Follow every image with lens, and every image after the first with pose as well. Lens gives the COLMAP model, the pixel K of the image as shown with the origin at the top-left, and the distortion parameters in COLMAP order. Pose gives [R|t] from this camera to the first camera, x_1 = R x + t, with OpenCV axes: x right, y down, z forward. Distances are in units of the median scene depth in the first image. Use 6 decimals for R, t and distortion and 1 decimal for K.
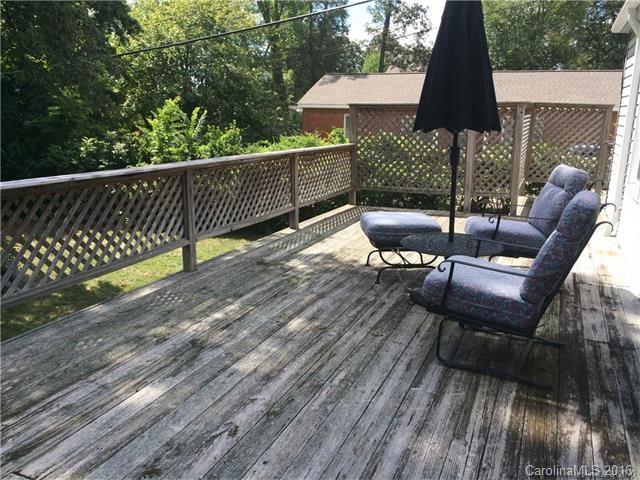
lens RADIAL K [[549.3, 0, 320.0], [0, 549.3, 240.1], [0, 0, 1]] dist [-0.002985, -0.003347]
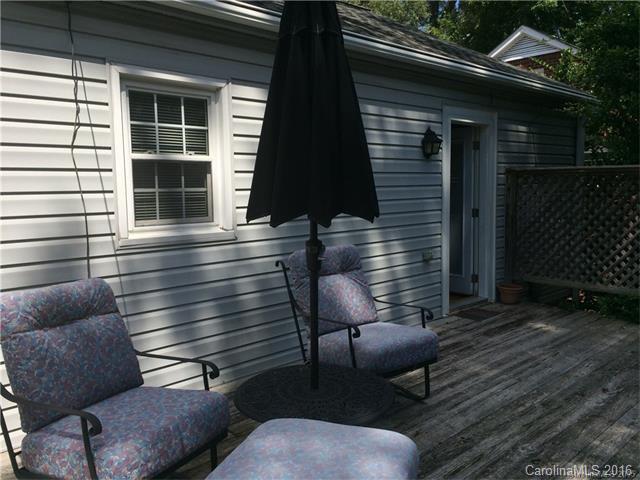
lens RADIAL K [[549.3, 0, 319.9], [0, 549.3, 239.6], [0, 0, 1]] dist [-0.002985, -0.003347]
pose [[-0.922522, -0.037626, 0.384107, 0.000902], [0.092599, 0.944588, 0.314927, -0.465836], [-0.374672, 0.326095, -0.867919, 1.970063]]
